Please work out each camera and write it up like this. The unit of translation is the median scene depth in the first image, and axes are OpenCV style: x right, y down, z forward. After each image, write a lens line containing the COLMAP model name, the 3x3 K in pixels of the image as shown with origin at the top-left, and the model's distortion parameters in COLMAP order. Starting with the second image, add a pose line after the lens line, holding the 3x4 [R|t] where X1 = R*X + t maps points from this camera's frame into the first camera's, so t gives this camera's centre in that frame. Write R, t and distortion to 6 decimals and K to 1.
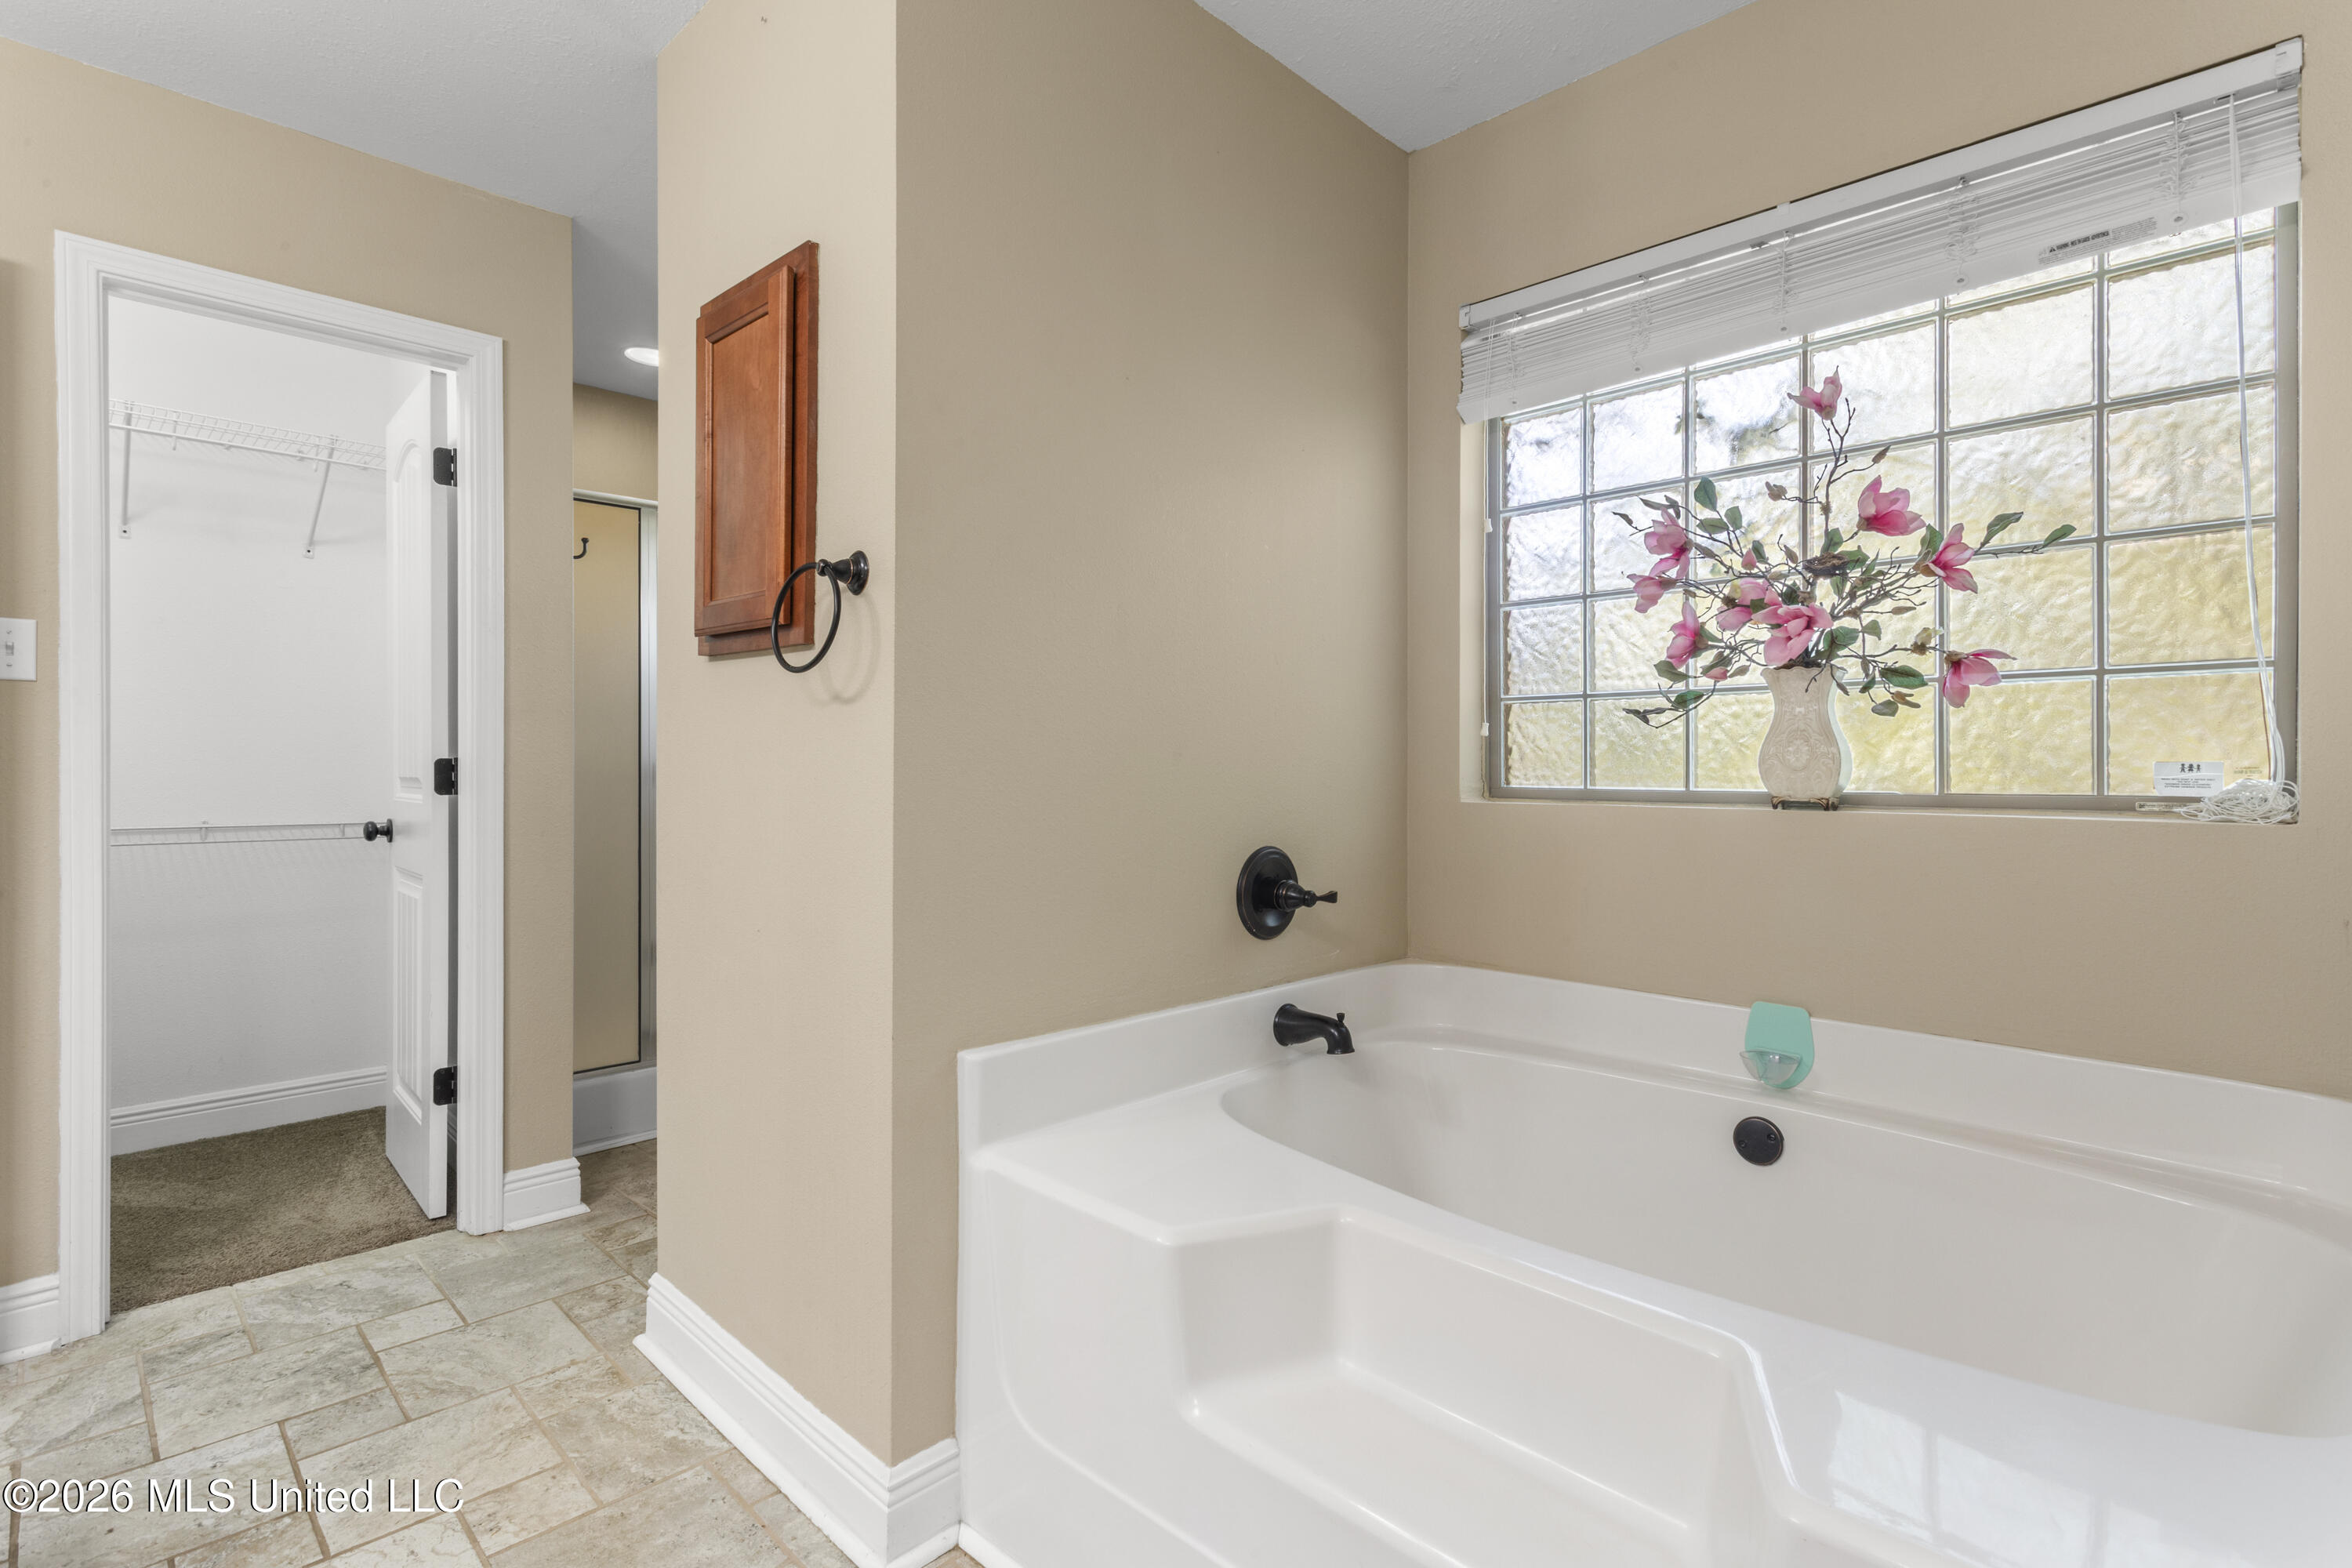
lens RADIAL K [[1121.9, 0, 1171.3], [0, 1121.9, 770.0], [0, 0, 1]] dist [0.003846, 0.000355]
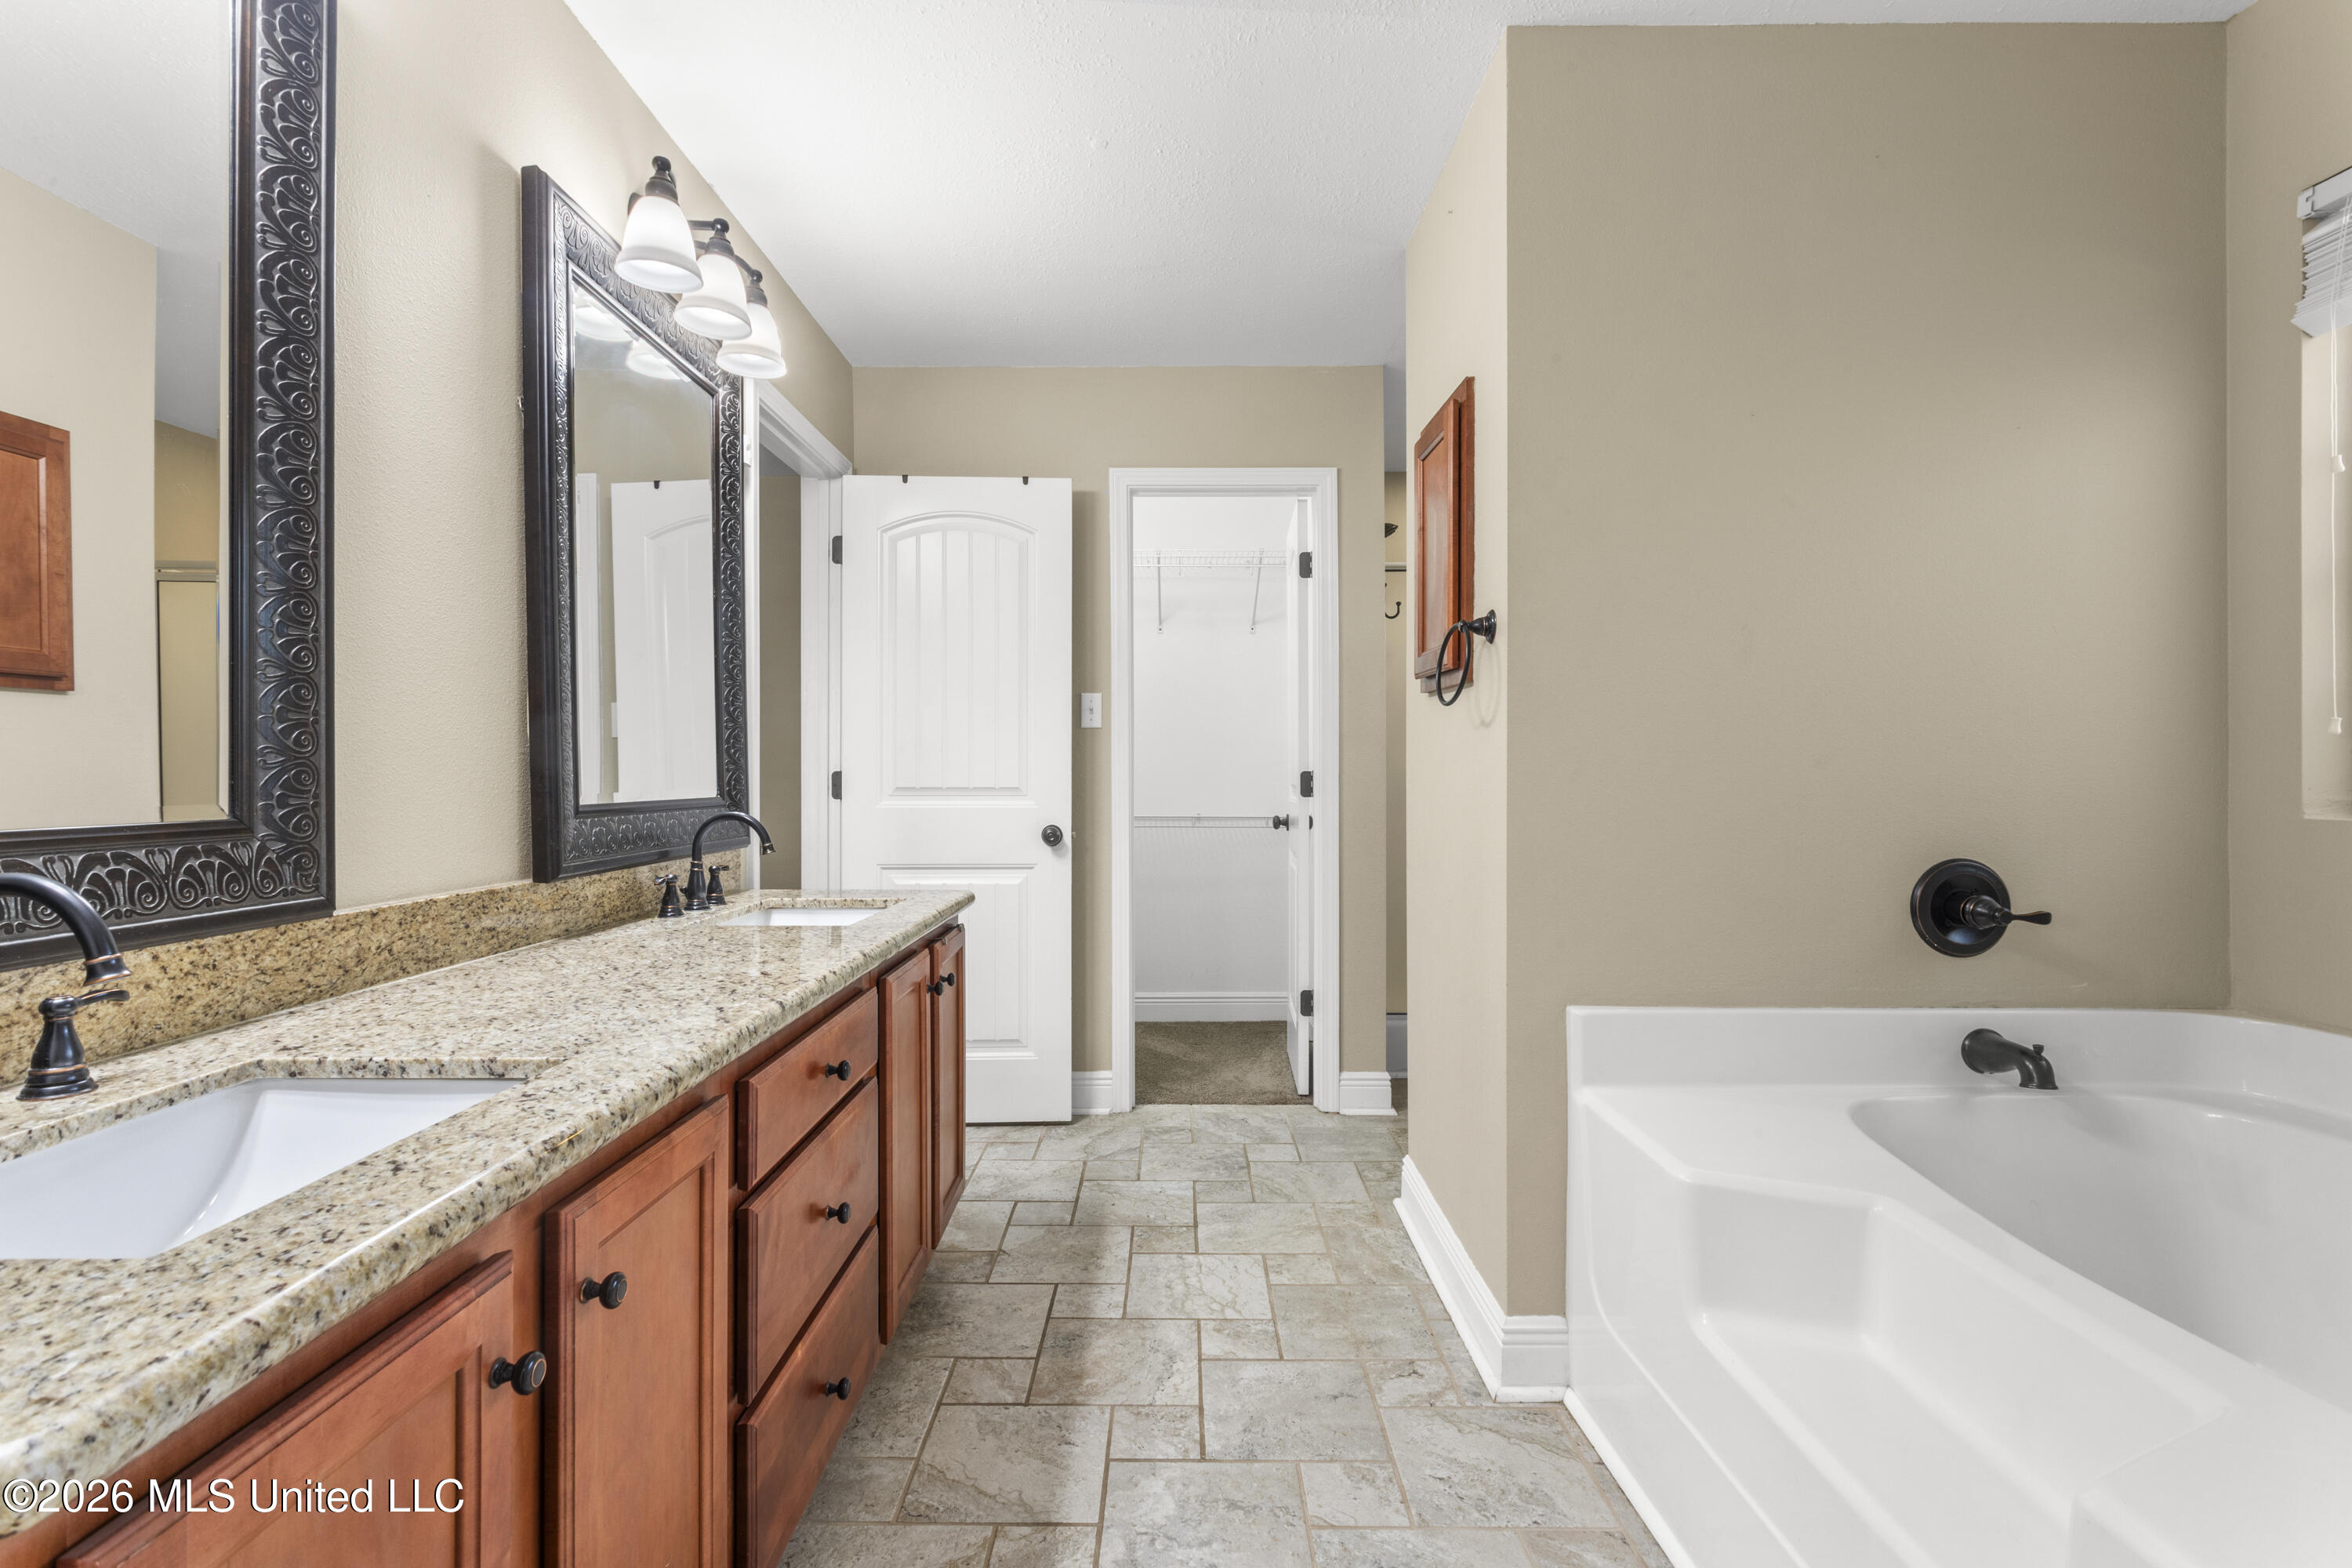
lens RADIAL K [[1121.9, 0, 1174.7], [0, 1121.9, 782.3], [0, 0, 1]] dist [0.003846, 0.000355]
pose [[0.701797, 0.000565, -0.712377, 0.301227], [0.000758, 0.999999, 0.001541, 0.001472], [0.712377, -0.001621, 0.701795, -0.136214]]
